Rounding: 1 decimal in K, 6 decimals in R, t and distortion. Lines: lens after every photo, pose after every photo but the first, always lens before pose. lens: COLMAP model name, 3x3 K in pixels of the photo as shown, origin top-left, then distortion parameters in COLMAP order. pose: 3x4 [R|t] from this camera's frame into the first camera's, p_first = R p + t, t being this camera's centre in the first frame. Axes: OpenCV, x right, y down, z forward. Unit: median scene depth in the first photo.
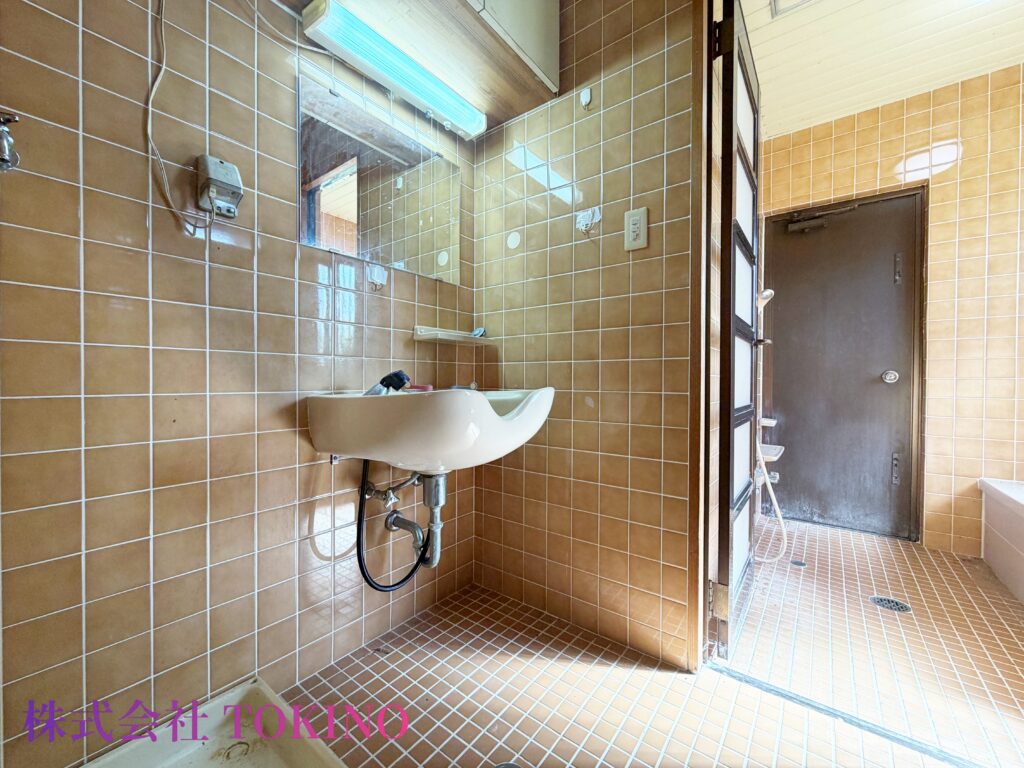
lens RADIAL K [[412.0, 0, 508.3], [0, 412.0, 383.8], [0, 0, 1]] dist [0.000925, 0.000495]
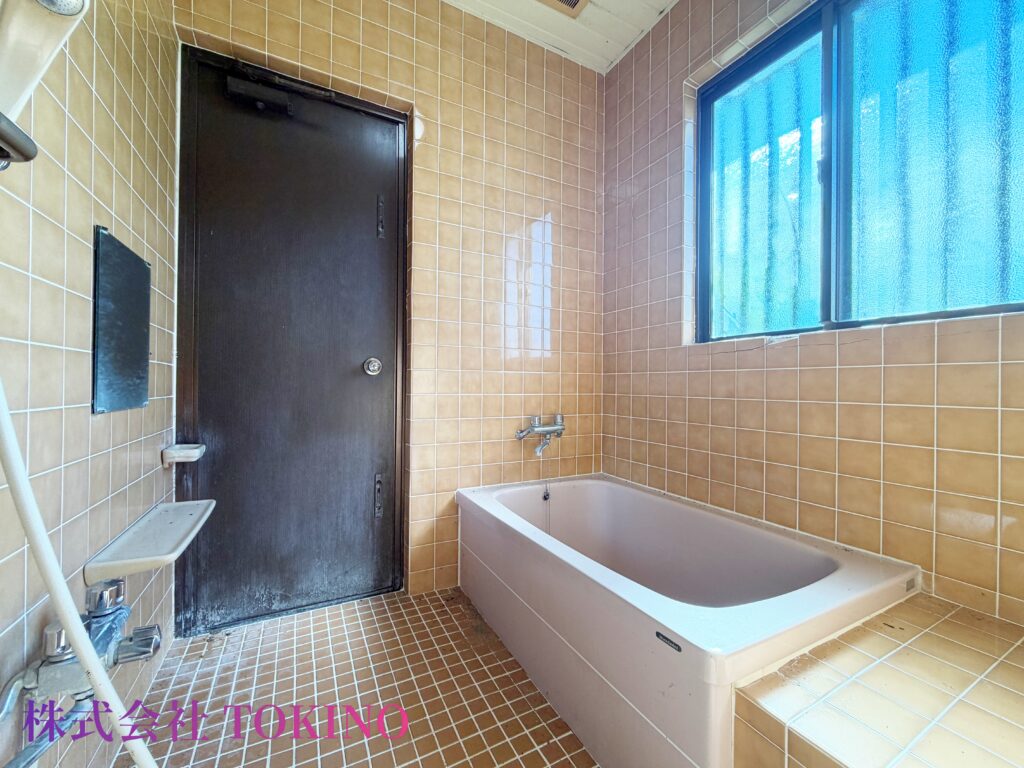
lens RADIAL K [[412.0, 0, 511.2], [0, 412.0, 383.5], [0, 0, 1]] dist [0.000925, 0.000495]
pose [[0.424852, 0.001265, 0.905262, 0.389119], [0.002610, 0.999993, -0.002623, 0.014179], [-0.905259, 0.003477, 0.424846, 0.487260]]
